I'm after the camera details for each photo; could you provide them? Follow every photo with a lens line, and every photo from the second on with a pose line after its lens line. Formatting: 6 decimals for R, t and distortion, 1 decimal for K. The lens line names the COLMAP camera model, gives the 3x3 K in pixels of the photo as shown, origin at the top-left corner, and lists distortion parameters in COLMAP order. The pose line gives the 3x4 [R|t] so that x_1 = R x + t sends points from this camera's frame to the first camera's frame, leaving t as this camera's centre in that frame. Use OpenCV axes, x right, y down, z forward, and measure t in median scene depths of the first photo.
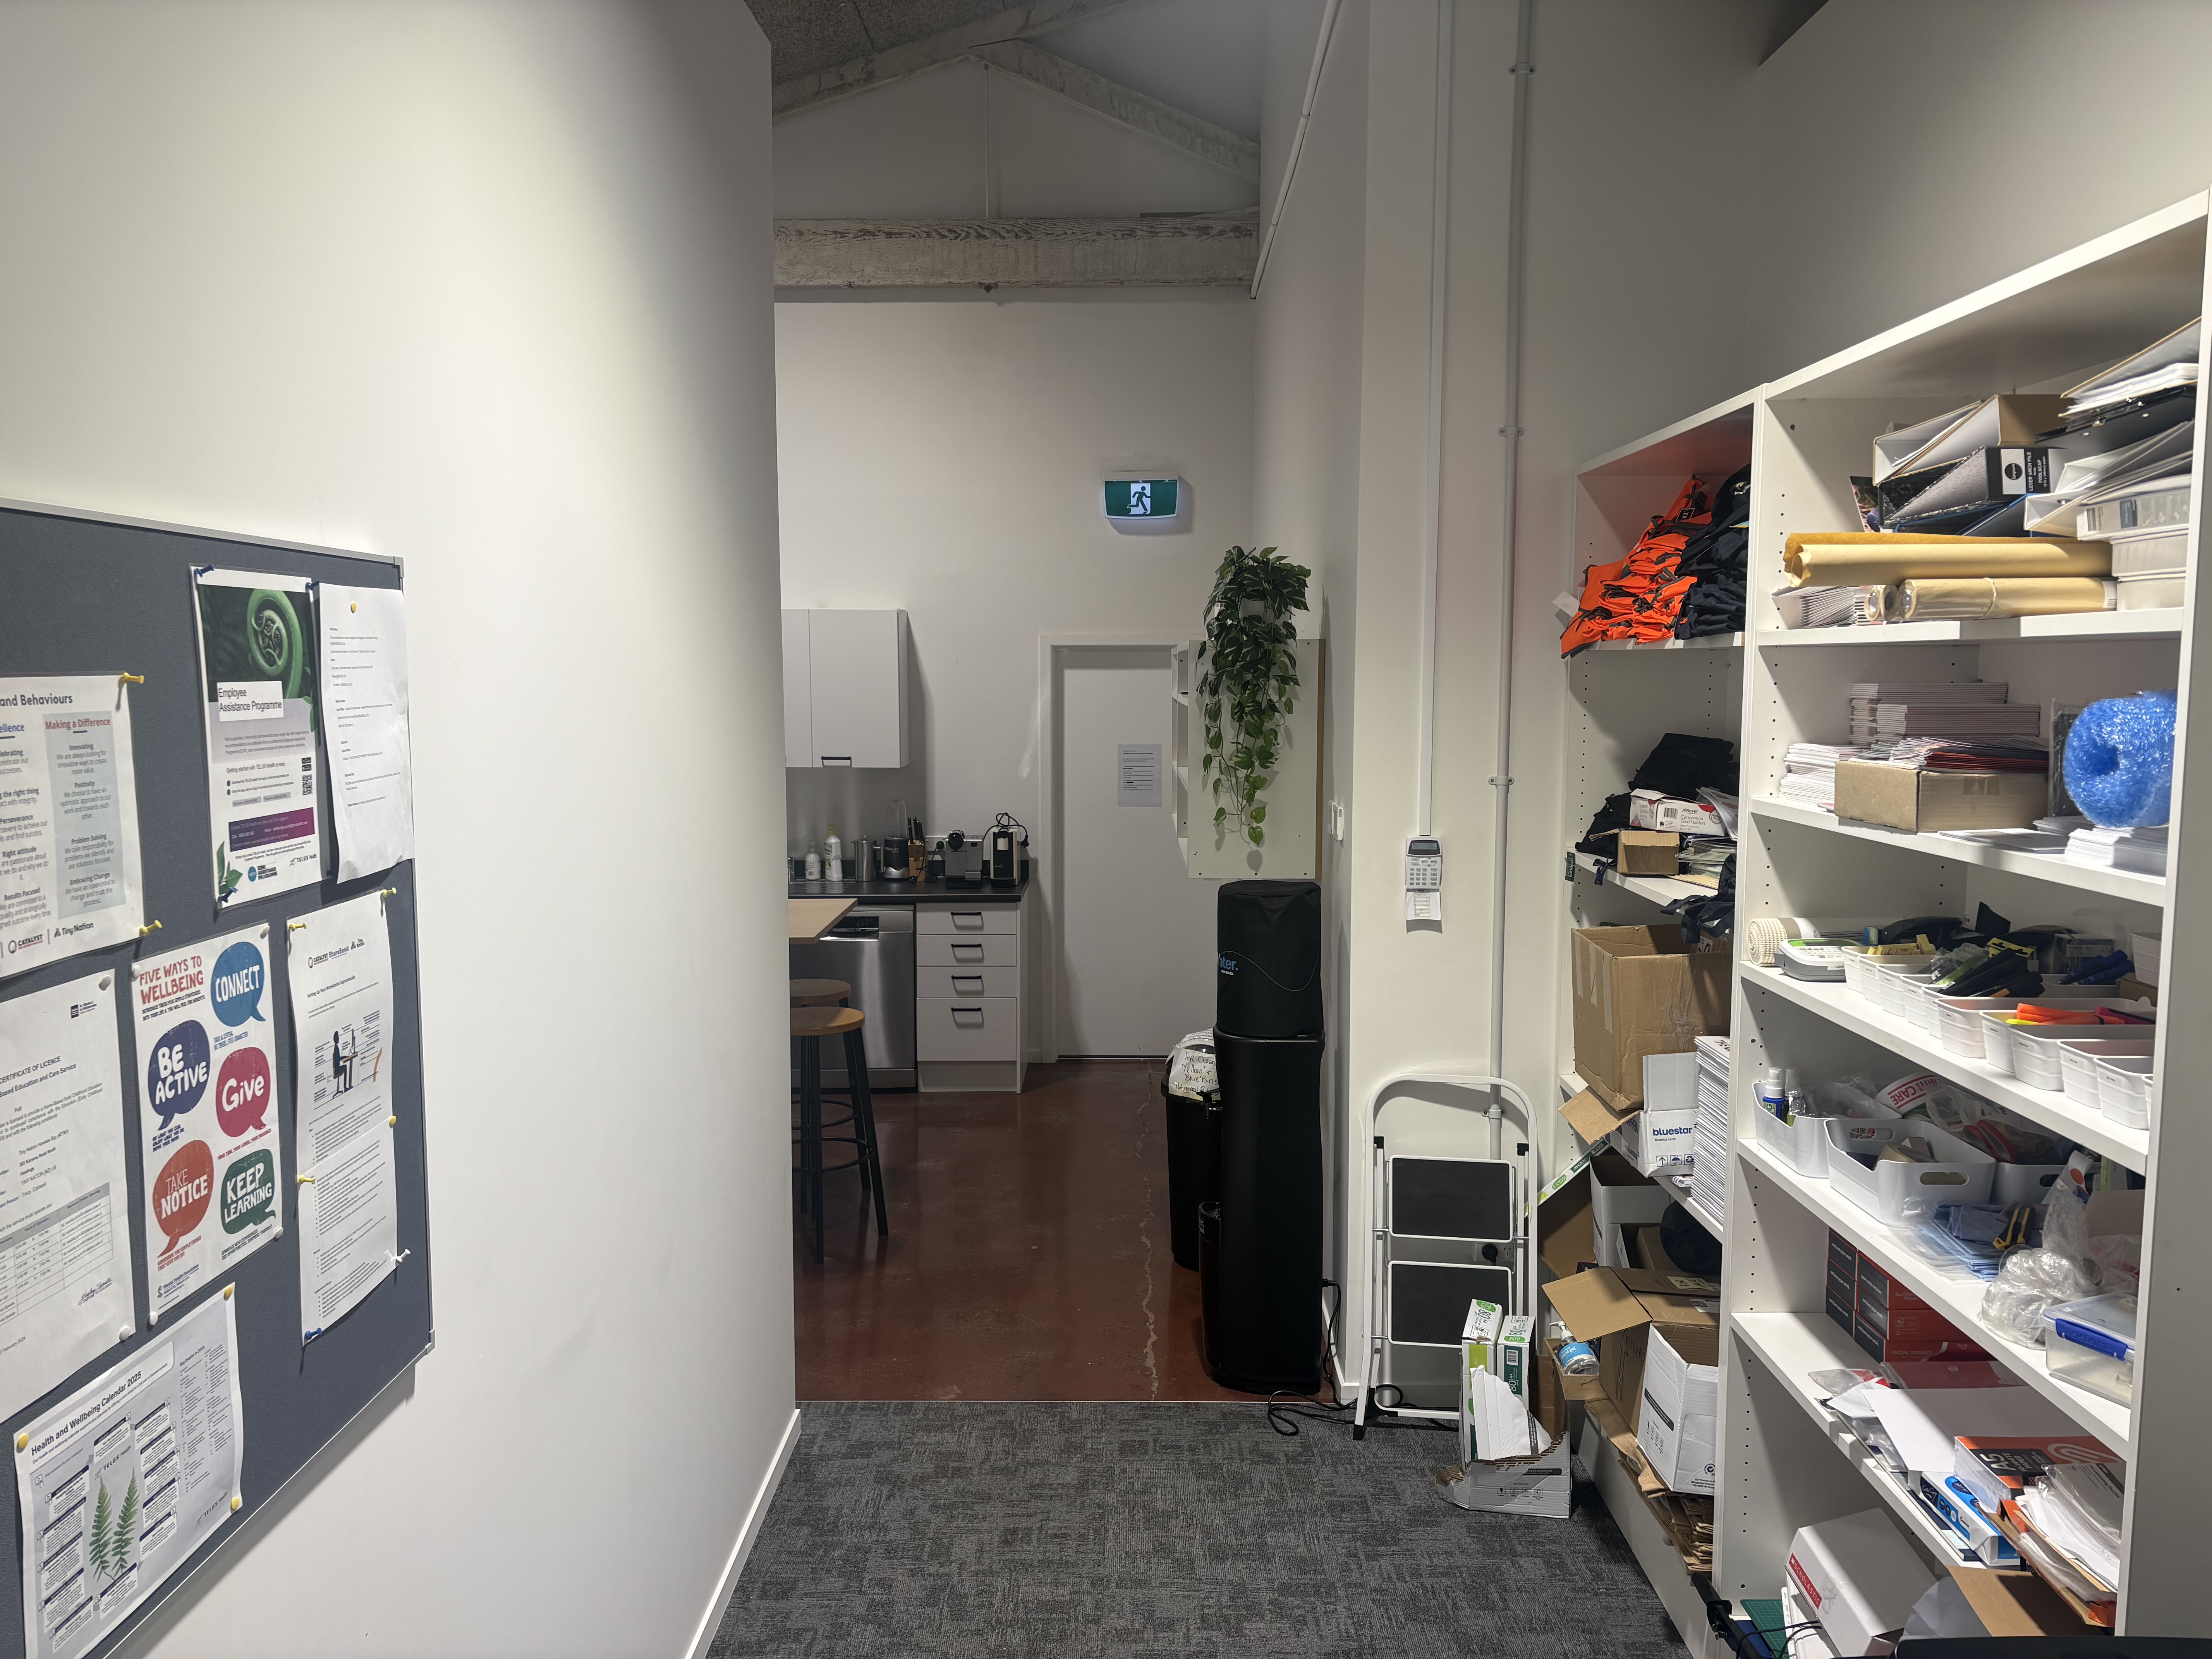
lens RADIAL K [[1656.6, 0, 1106.0], [0, 1656.6, 835.0], [0, 0, 1]] dist [0.025237, -0.006366]
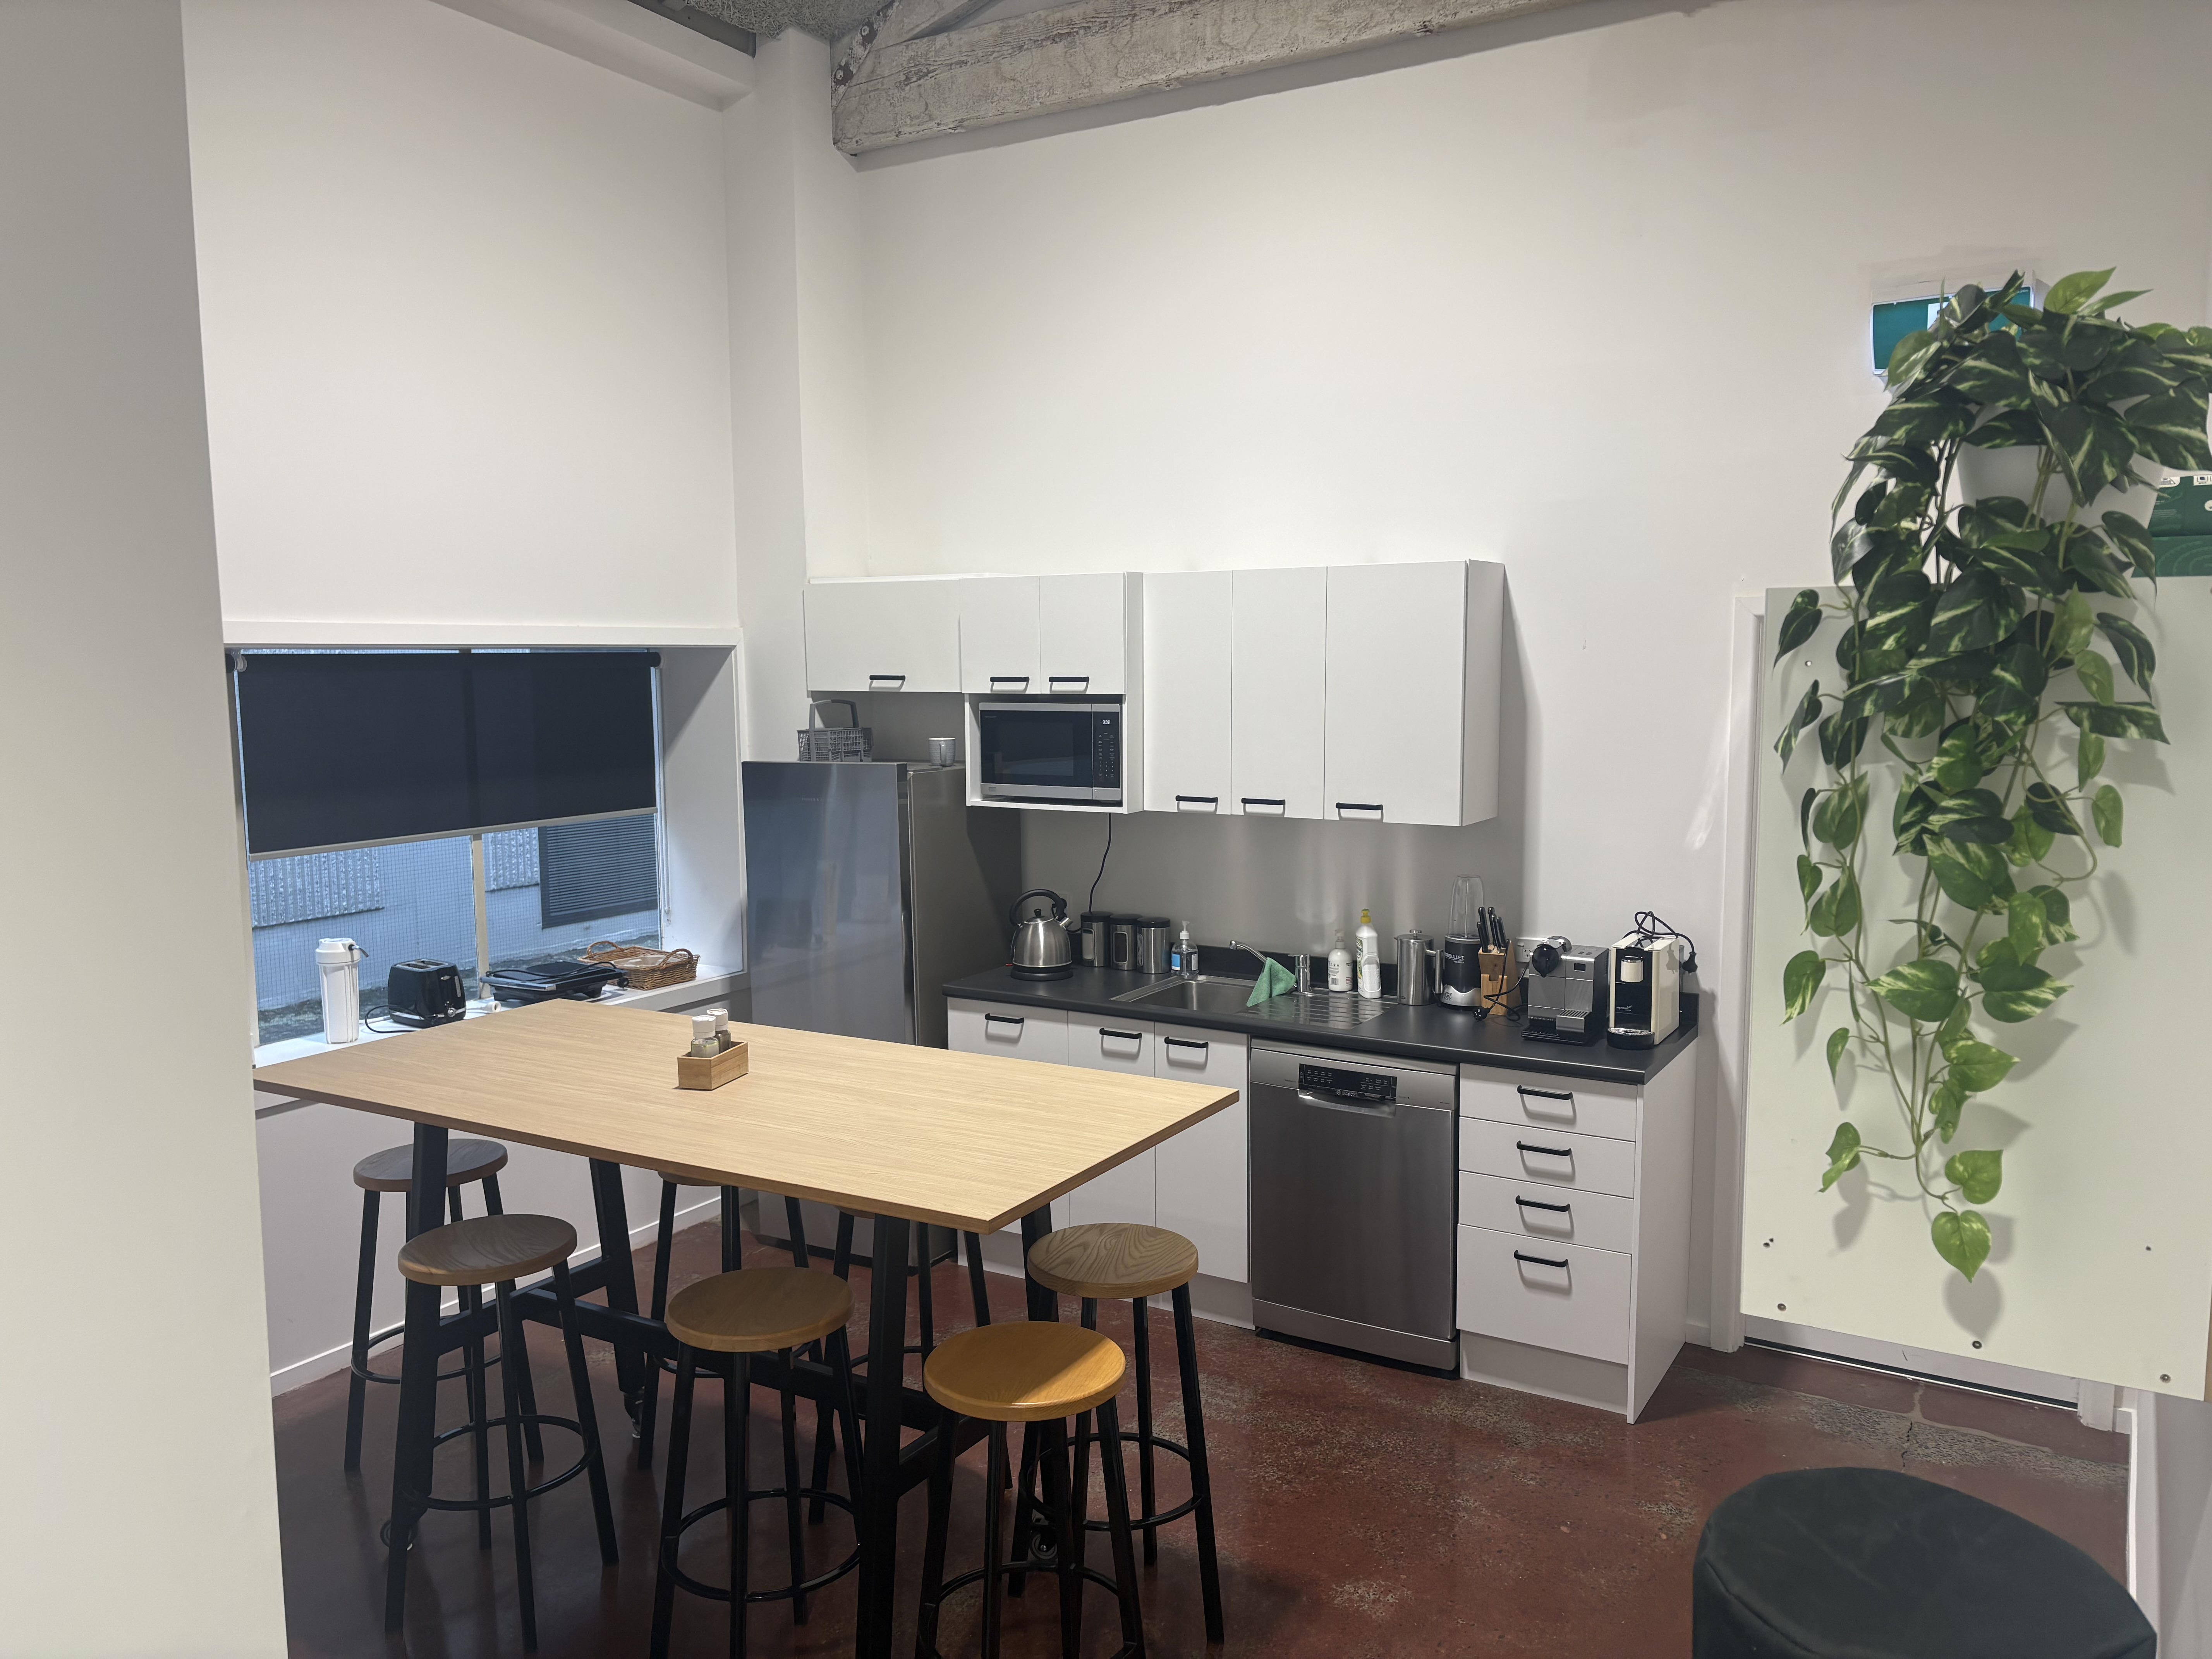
lens RADIAL K [[1656.6, 0, 1096.2], [0, 1656.6, 818.4], [0, 0, 1]] dist [0.025237, -0.006366]
pose [[0.858470, 0.046123, -0.510786, 0.069228], [-0.045024, 0.998880, 0.014525, -0.047447], [0.510884, 0.010528, 0.859585, 0.432243]]
